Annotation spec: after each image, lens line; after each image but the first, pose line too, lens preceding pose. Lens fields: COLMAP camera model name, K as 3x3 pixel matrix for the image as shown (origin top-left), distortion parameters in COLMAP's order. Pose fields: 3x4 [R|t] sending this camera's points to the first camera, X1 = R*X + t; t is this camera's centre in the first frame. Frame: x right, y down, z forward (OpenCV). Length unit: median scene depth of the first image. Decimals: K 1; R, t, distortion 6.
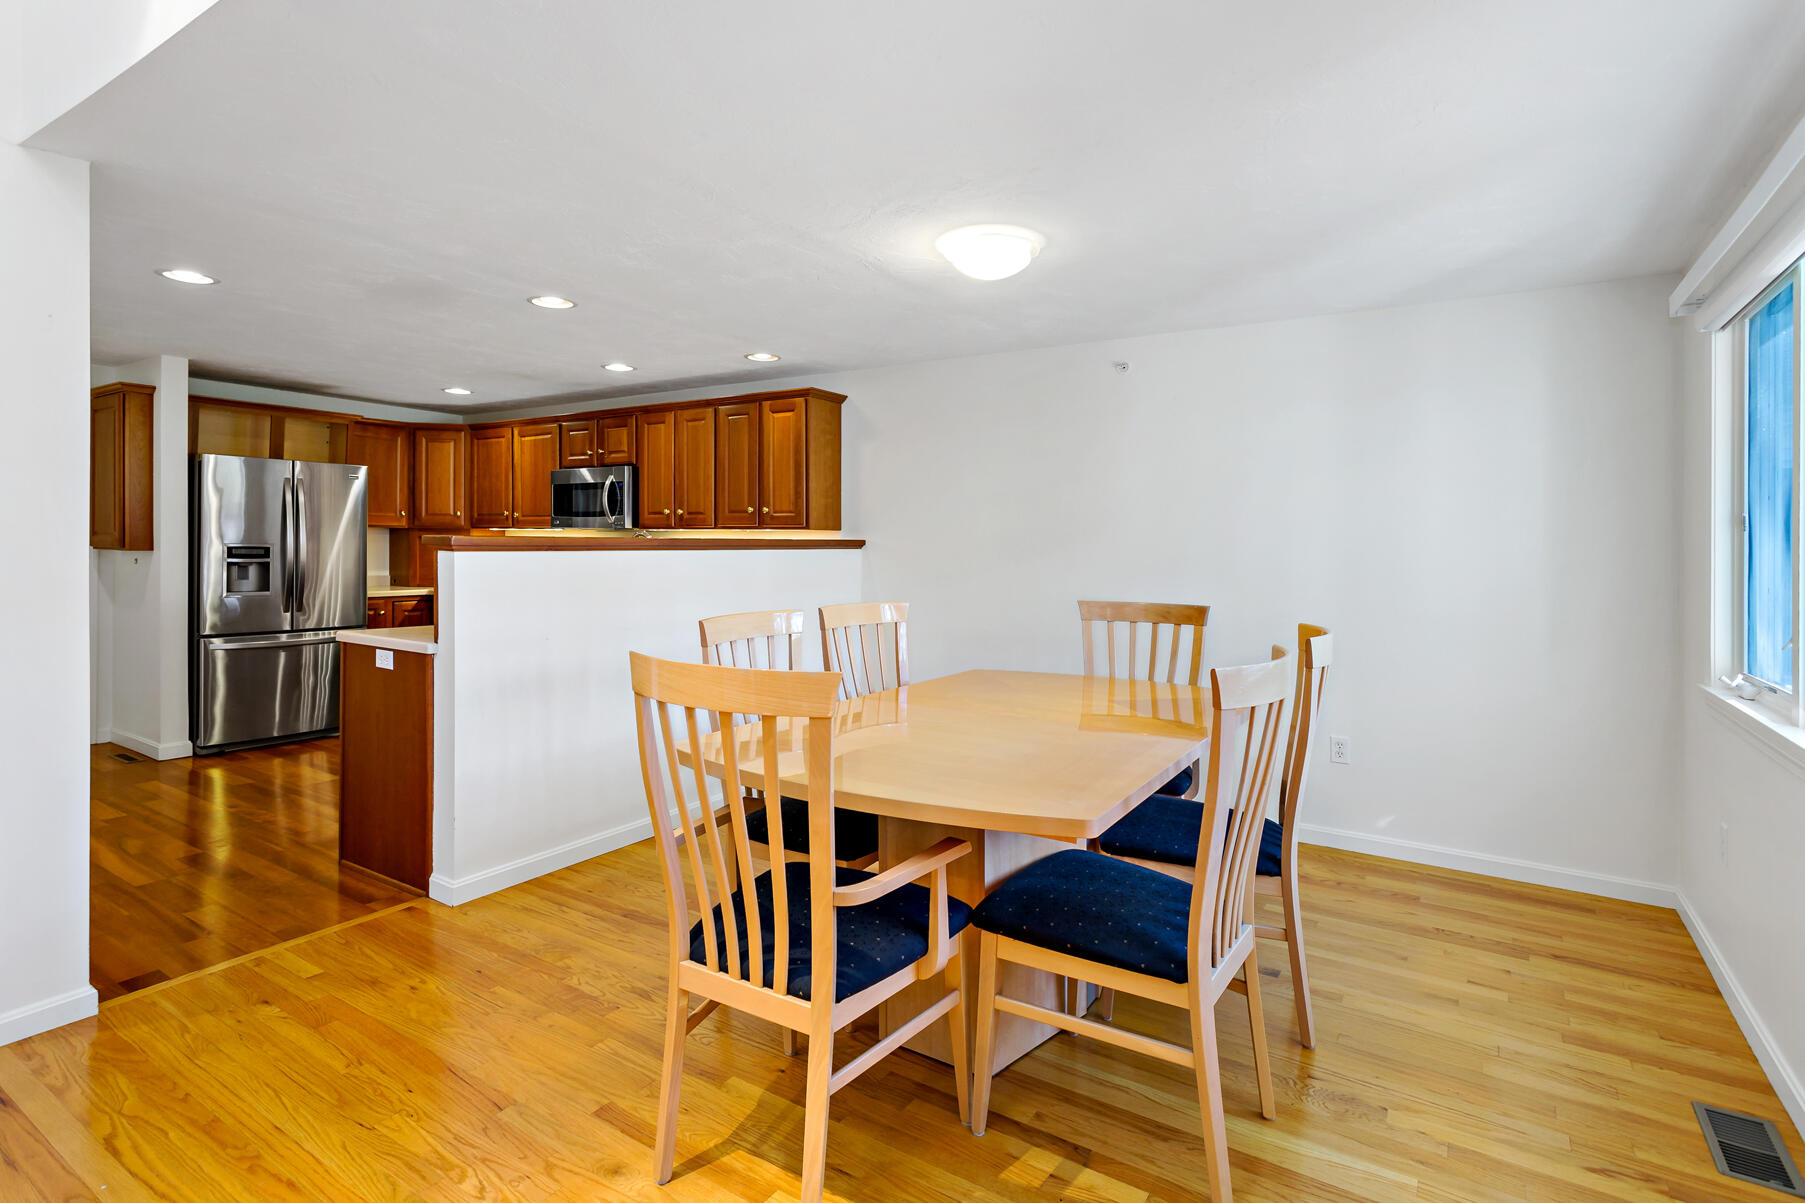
lens RADIAL K [[882.8, 0, 924.9], [0, 882.8, 566.8], [0, 0, 1]] dist [0.002622, 0.001089]
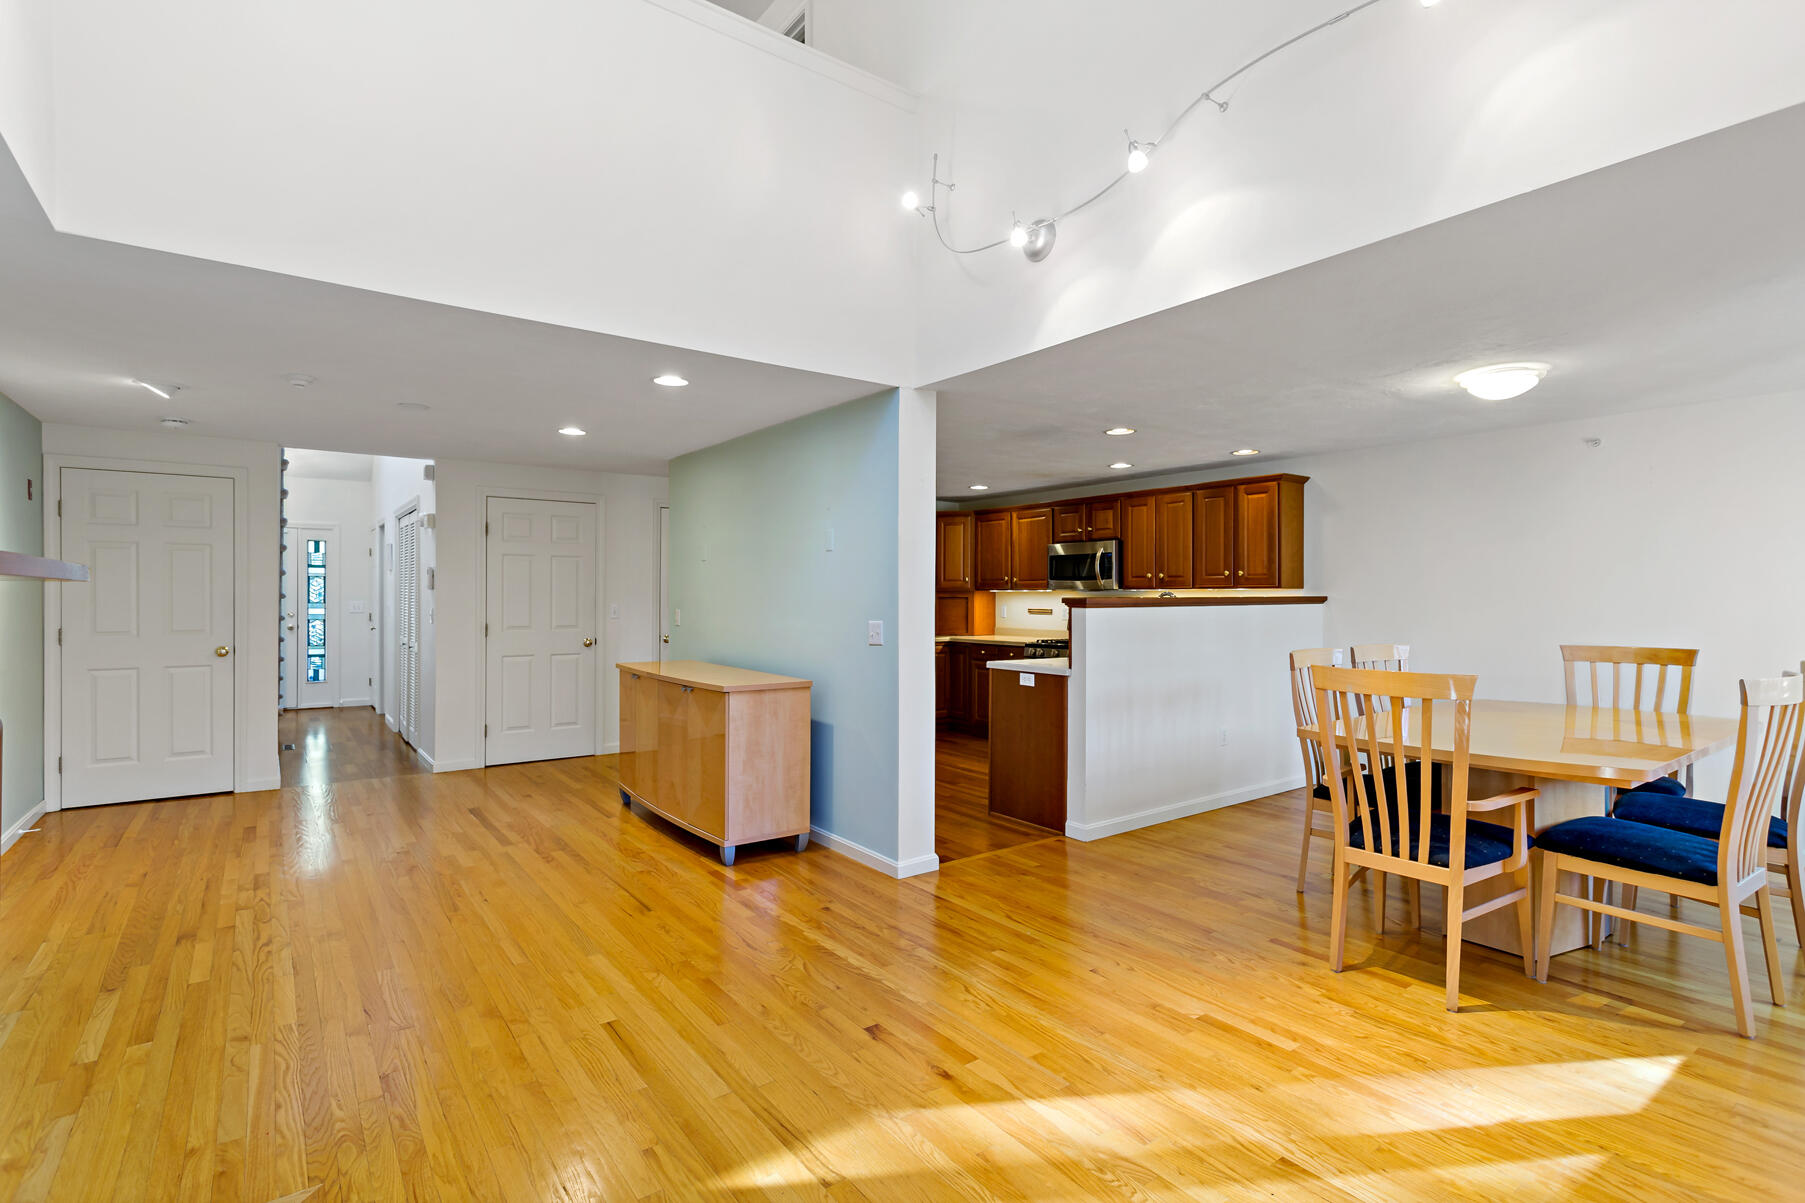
lens RADIAL K [[878.0, 0, 950.2], [0, 878.0, 627.2], [0, 0, 1]] dist [0.017067, 0.000646]
pose [[0.942318, -0.000368, -0.334720, -0.177485], [0.002920, 0.999970, 0.007121, 0.002456], [0.334708, -0.007688, 0.942291, -0.362081]]
